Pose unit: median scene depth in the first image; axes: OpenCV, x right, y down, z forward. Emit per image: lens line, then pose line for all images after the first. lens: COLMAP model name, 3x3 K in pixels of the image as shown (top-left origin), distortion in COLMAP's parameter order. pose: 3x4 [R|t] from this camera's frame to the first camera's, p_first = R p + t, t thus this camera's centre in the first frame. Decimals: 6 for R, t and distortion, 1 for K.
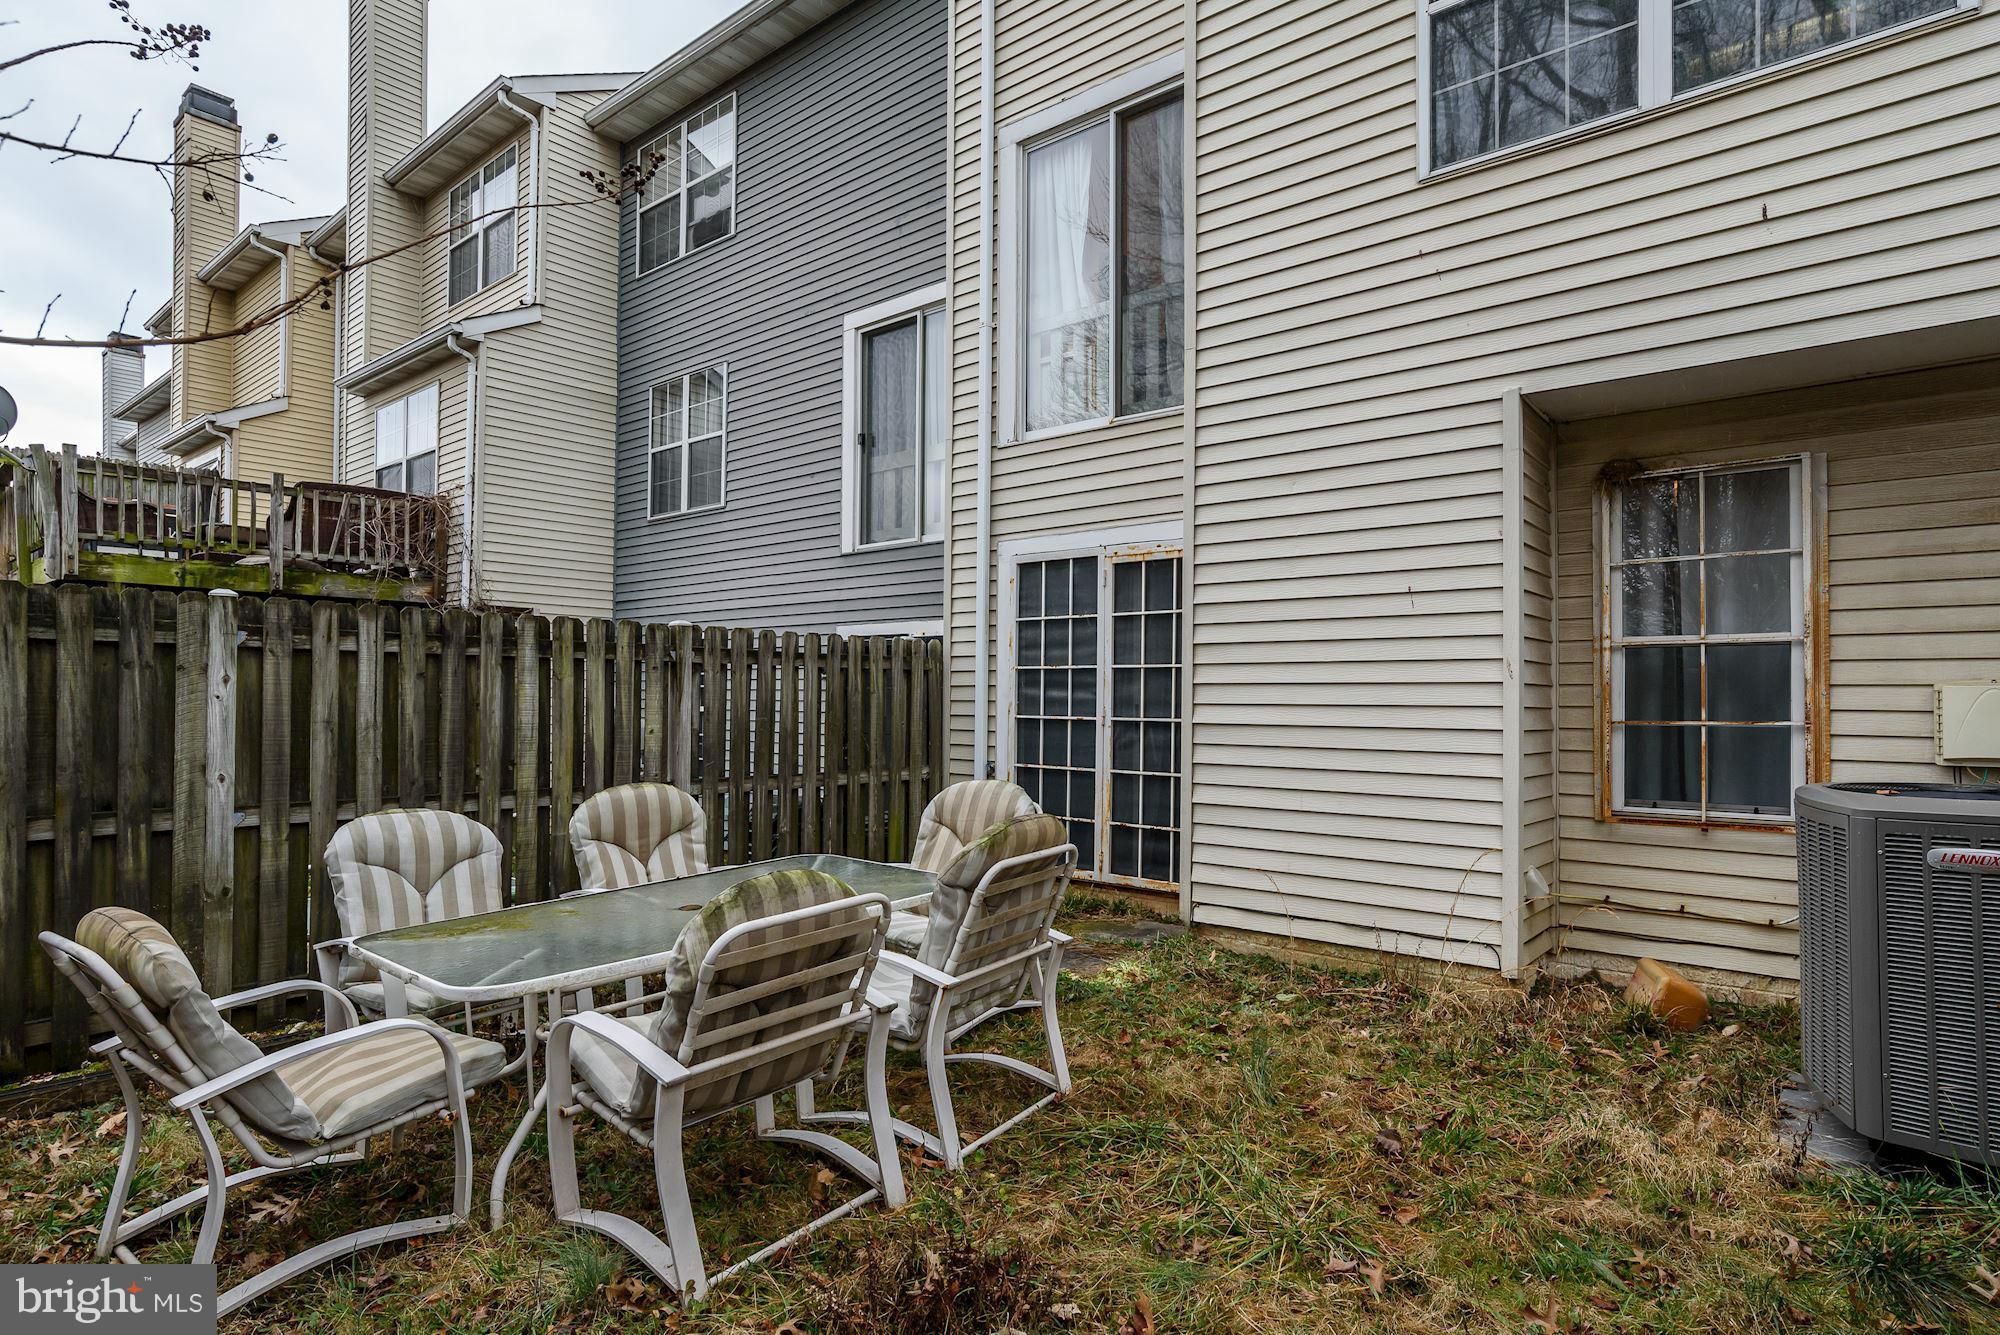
lens RADIAL K [[1008.3, 0, 1007.0], [0, 1008.3, 665.6], [0, 0, 1]] dist [-0.006375, 0.000275]
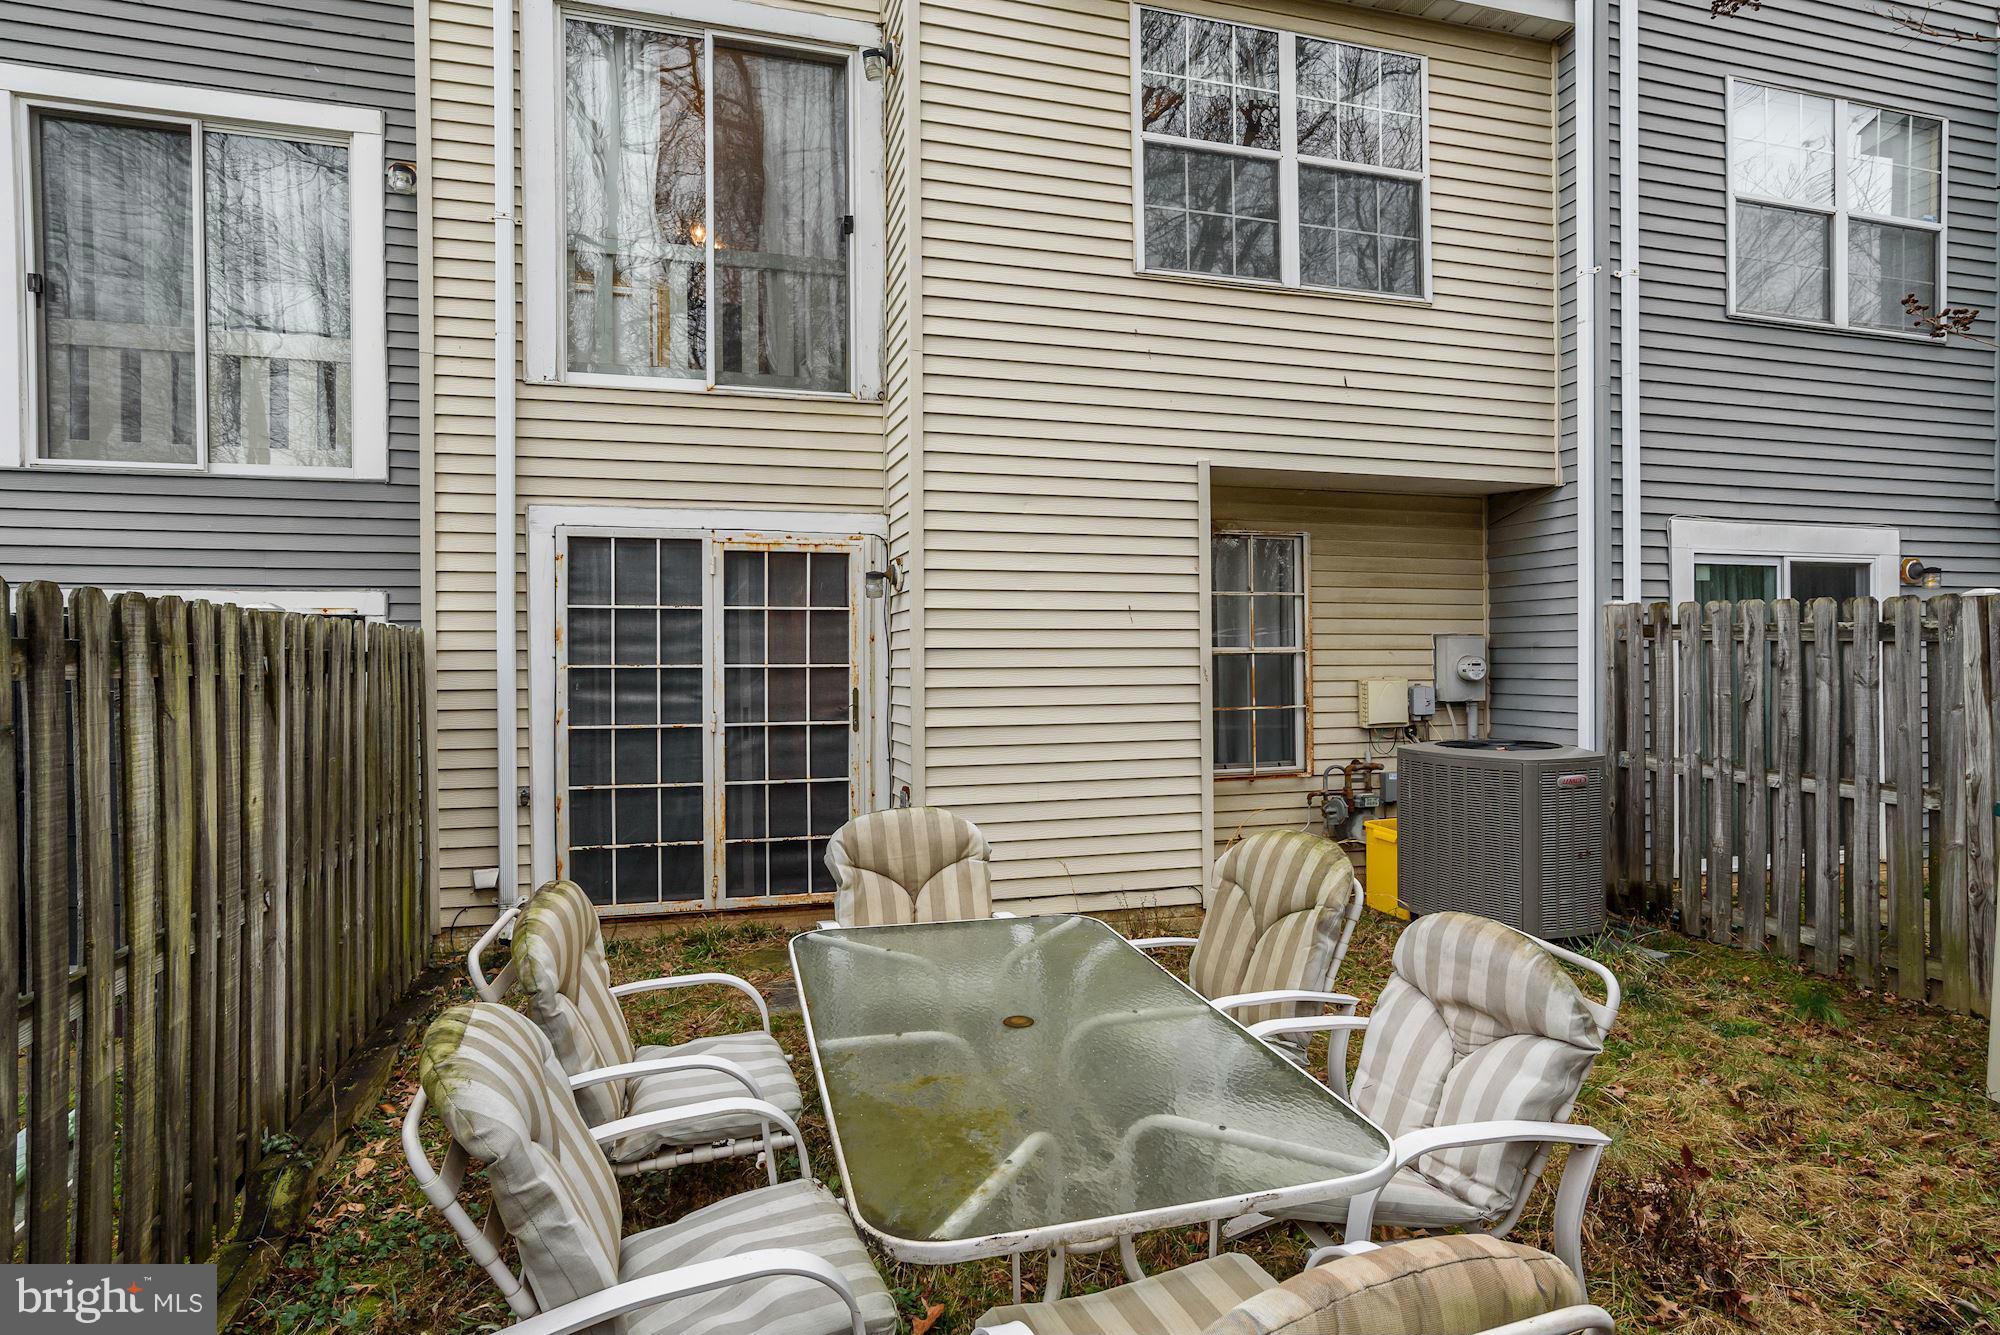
lens RADIAL K [[1008.3, 0, 1007.0], [0, 1008.3, 665.6], [0, 0, 1]] dist [-0.006375, 0.000275]
pose [[0.601232, -0.009797, 0.799014, -0.464580], [-0.009809, 0.999759, 0.019640, -0.019823], [-0.799014, -0.019646, 0.600991, 0.269333]]
